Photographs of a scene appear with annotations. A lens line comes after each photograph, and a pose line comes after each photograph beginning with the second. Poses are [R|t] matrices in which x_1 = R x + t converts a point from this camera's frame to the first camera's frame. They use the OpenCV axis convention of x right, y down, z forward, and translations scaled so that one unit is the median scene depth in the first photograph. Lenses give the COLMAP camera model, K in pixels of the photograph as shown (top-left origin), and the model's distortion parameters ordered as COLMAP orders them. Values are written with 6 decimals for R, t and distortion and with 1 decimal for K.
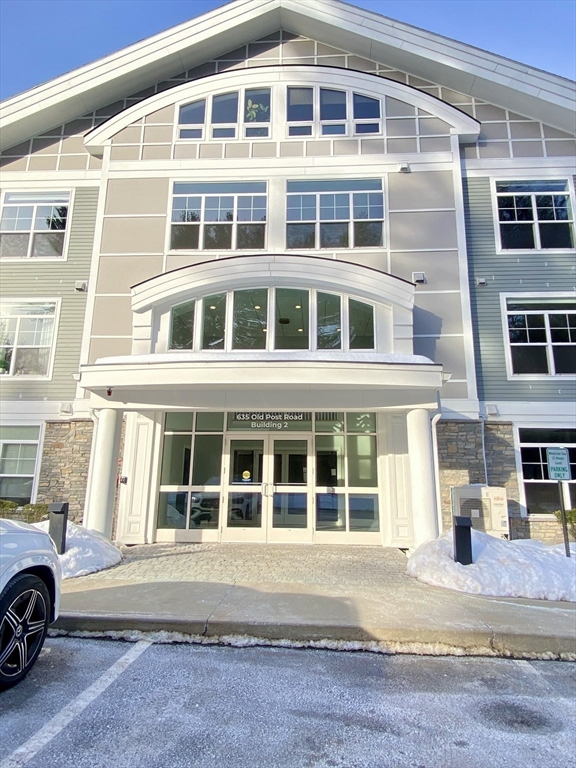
lens RADIAL K [[460.6, 0, 288.0], [0, 460.6, 384.0], [0, 0, 1]] dist [0.056658, -0.065406]
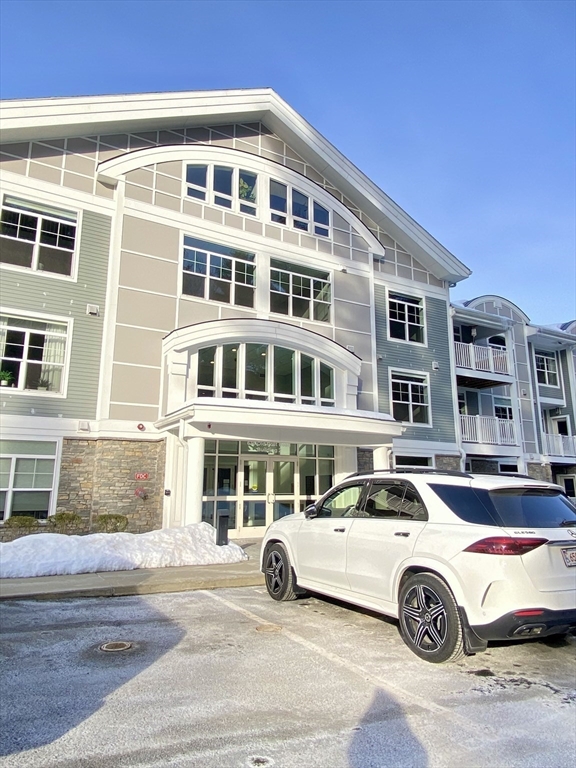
lens RADIAL K [[526.5, 0, 288.0], [0, 526.5, 384.0], [0, 0, 1]] dist [0.038822, -0.002224]
pose [[0.832495, 0.098415, 0.545222, -0.730581], [-0.104085, 0.994356, -0.020559, -0.065874], [-0.544168, -0.039634, 0.838040, -0.264338]]
